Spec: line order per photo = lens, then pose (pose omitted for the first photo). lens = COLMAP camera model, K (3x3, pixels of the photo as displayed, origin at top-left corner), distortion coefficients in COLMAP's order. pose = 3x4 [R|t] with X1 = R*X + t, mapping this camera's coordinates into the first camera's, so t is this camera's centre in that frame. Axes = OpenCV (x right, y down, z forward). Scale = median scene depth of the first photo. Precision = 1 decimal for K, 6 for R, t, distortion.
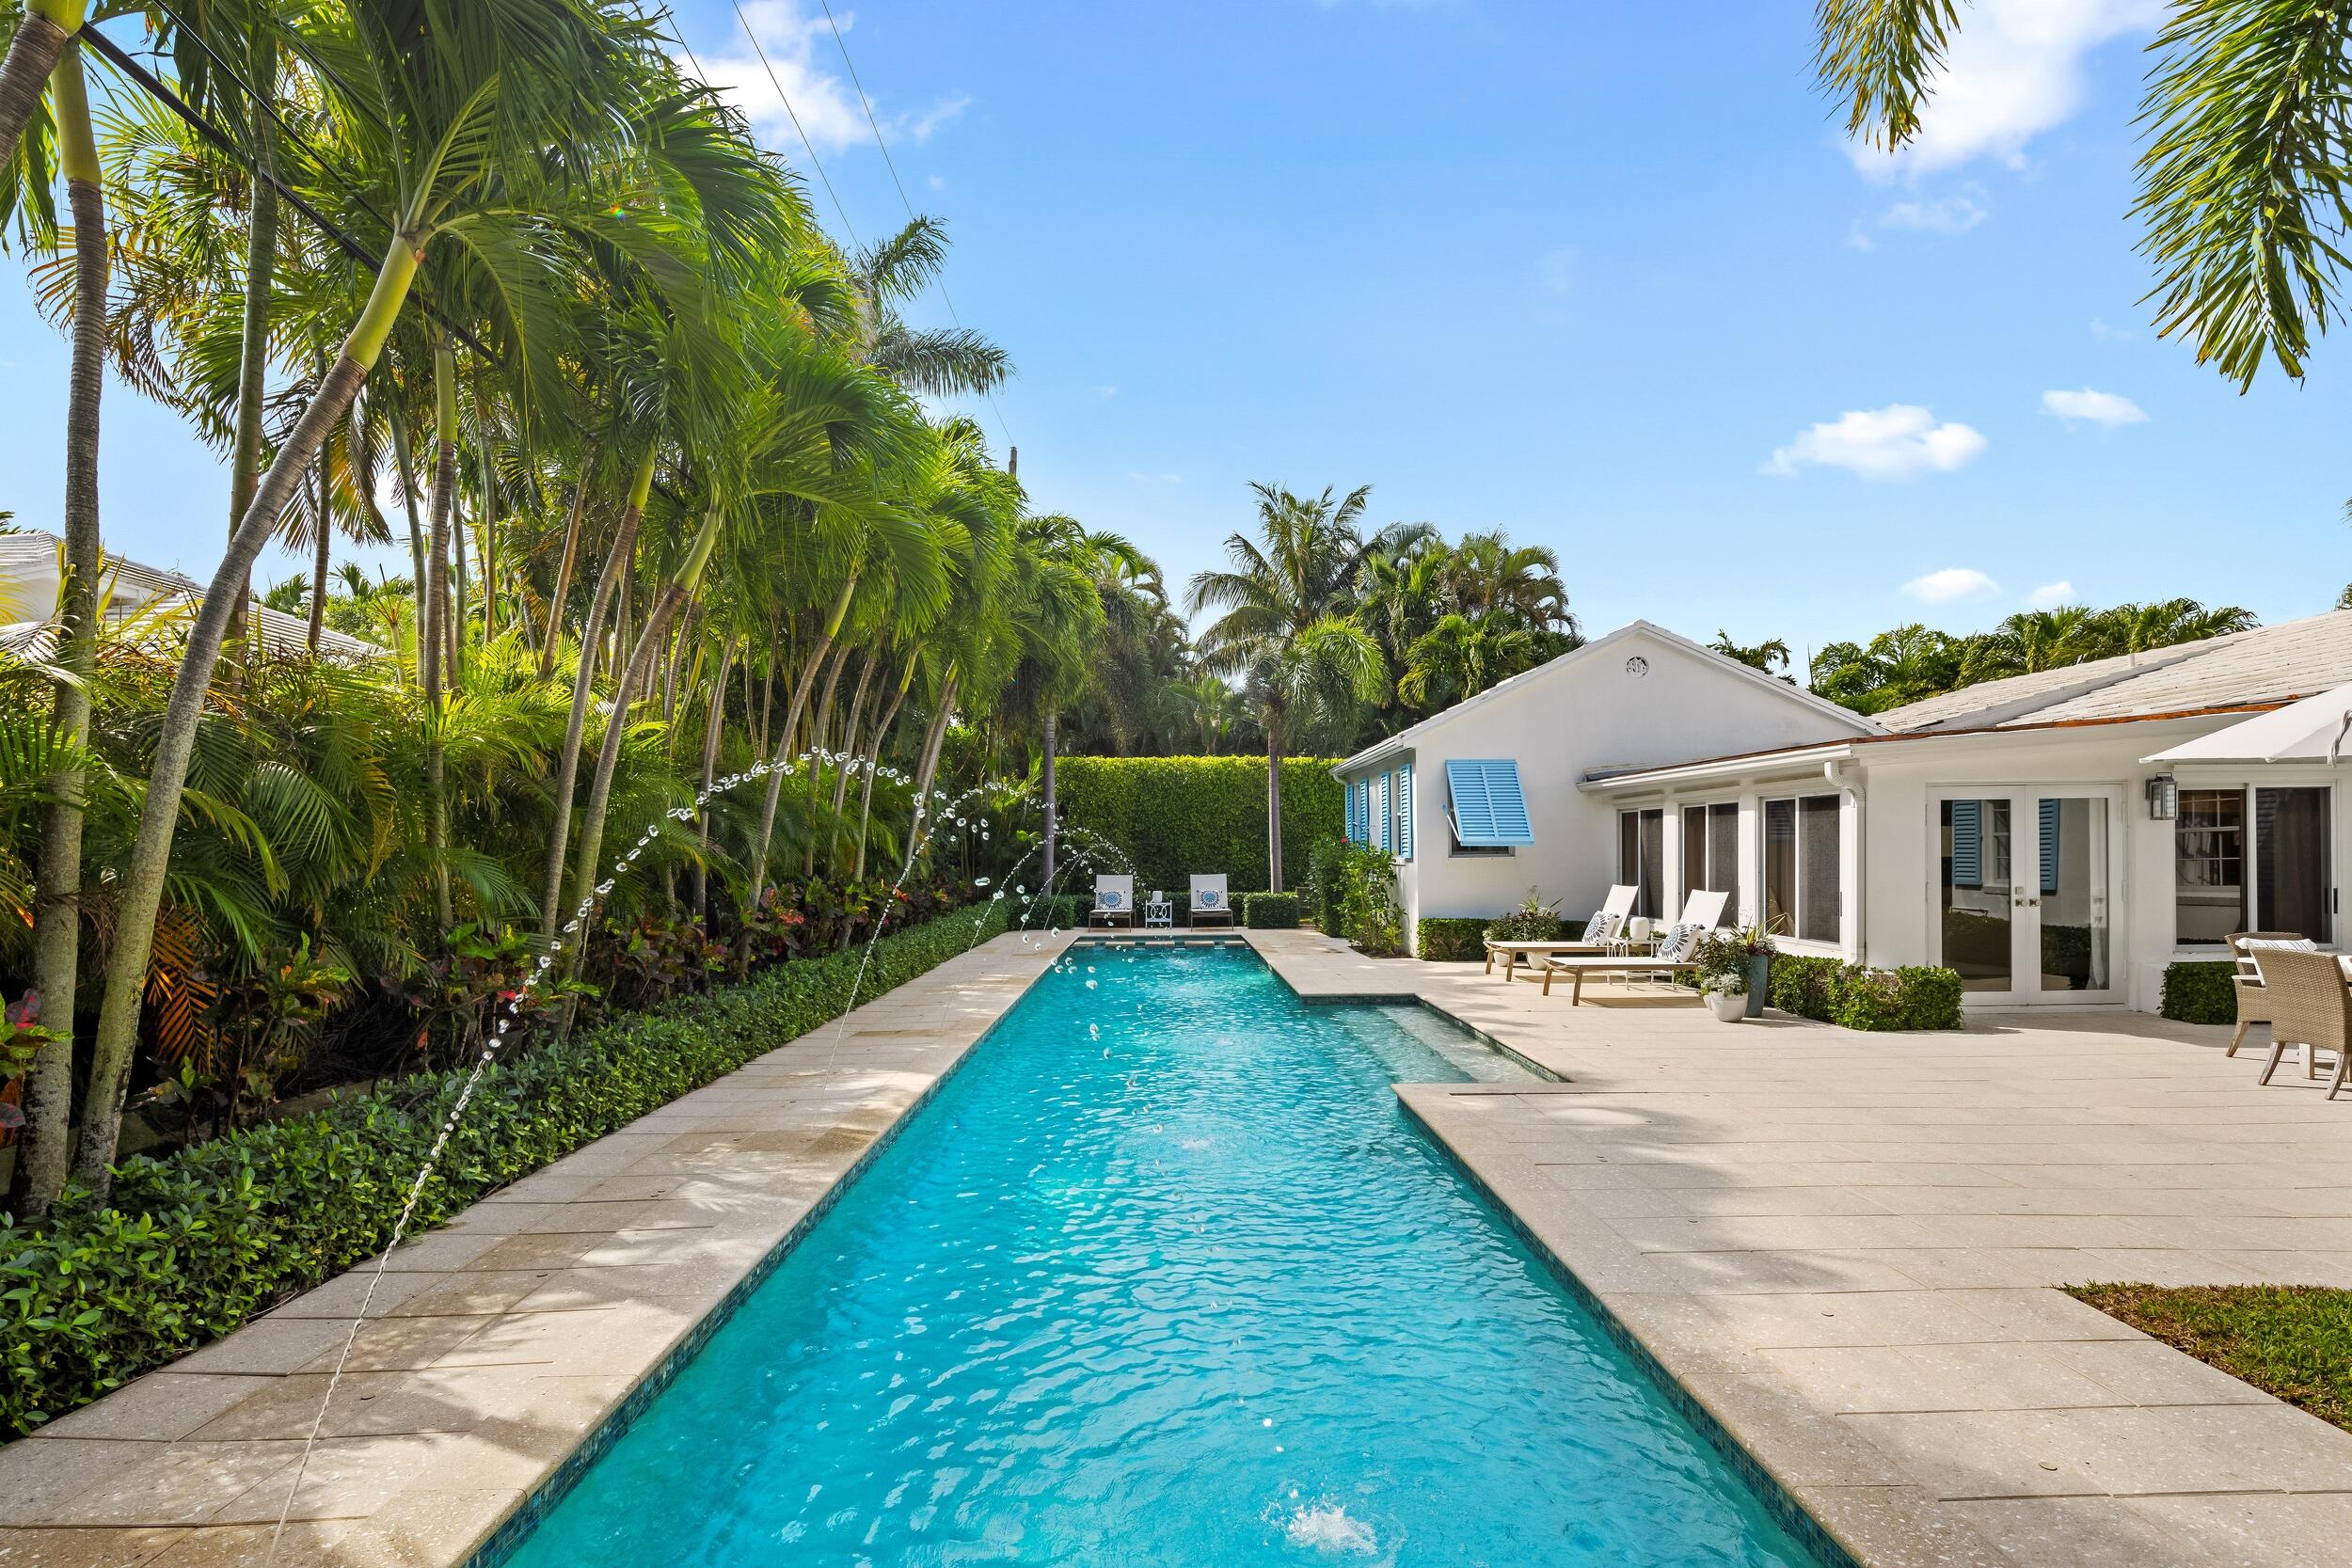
lens RADIAL K [[1172.4, 0, 1187.1], [0, 1172.4, 859.5], [0, 0, 1]] dist [0.034762, 0.000022]
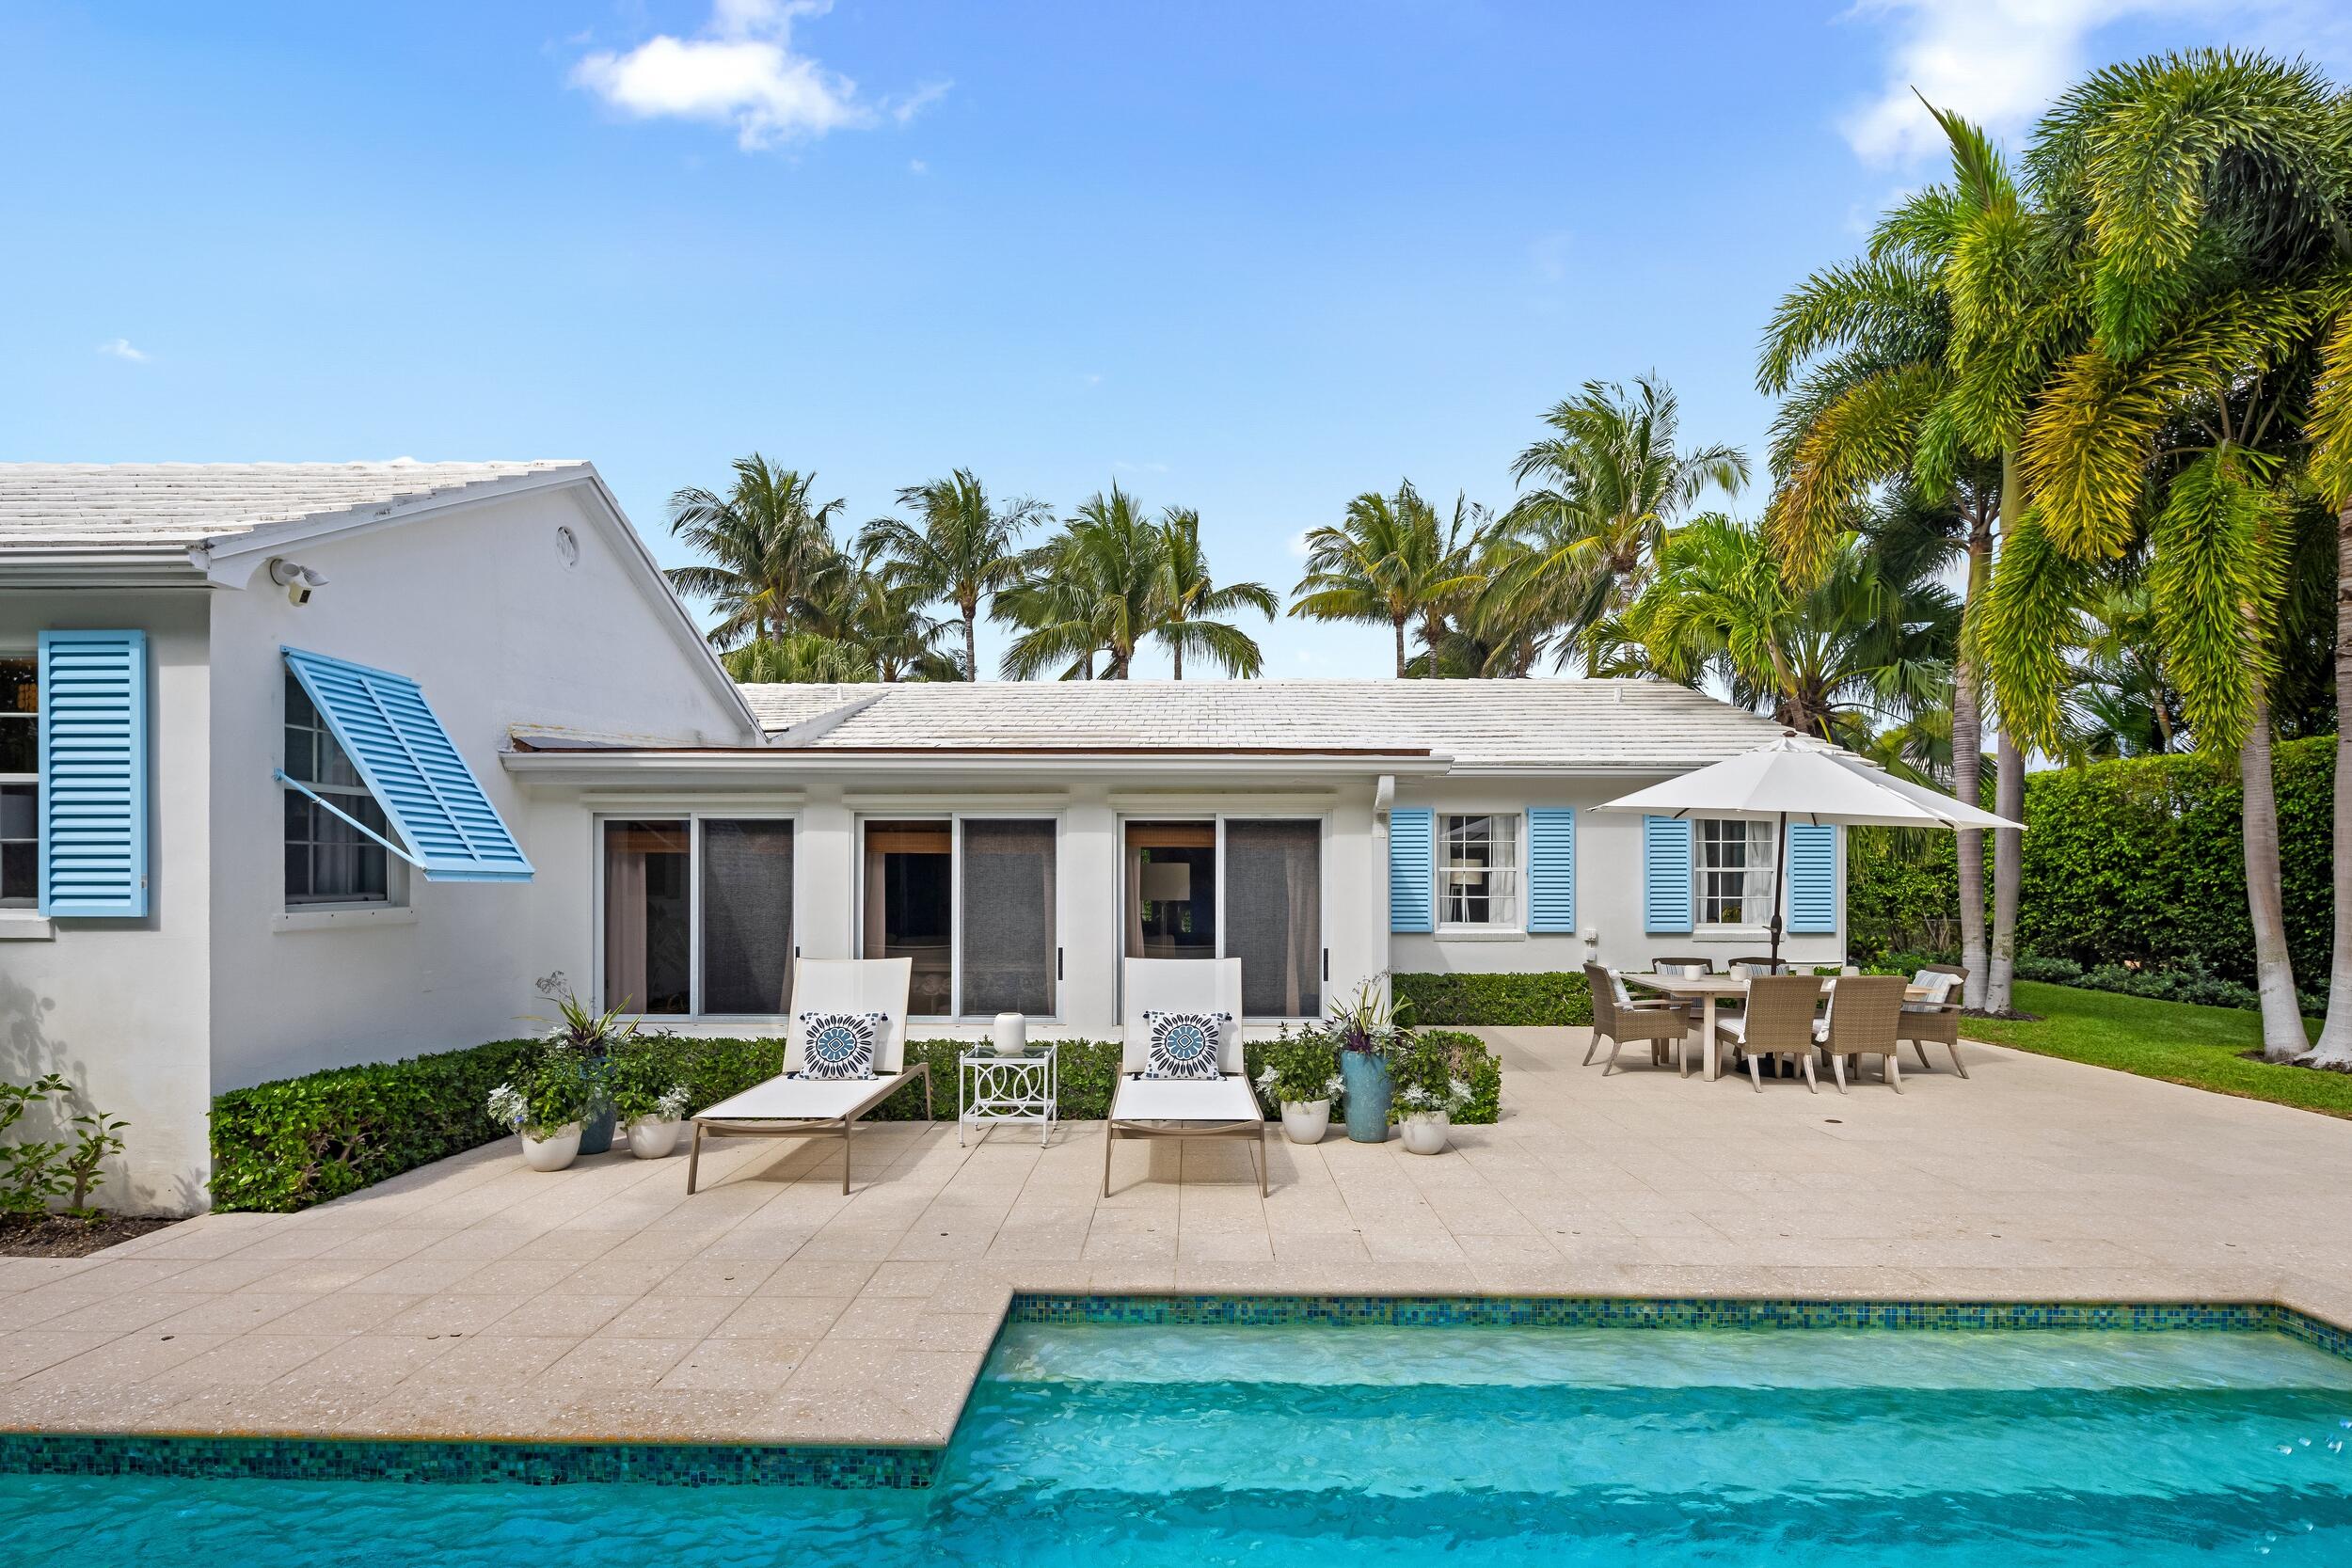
lens RADIAL K [[1149.9, 0, 1177.1], [0, 1149.9, 879.5], [0, 0, 1]] dist [-0.001596, -0.001684]
pose [[0.041427, 0.006689, 0.999119, -0.158823], [0.005509, 0.999961, -0.006923, -0.010914], [-0.999126, 0.005791, 0.041389, 0.927911]]
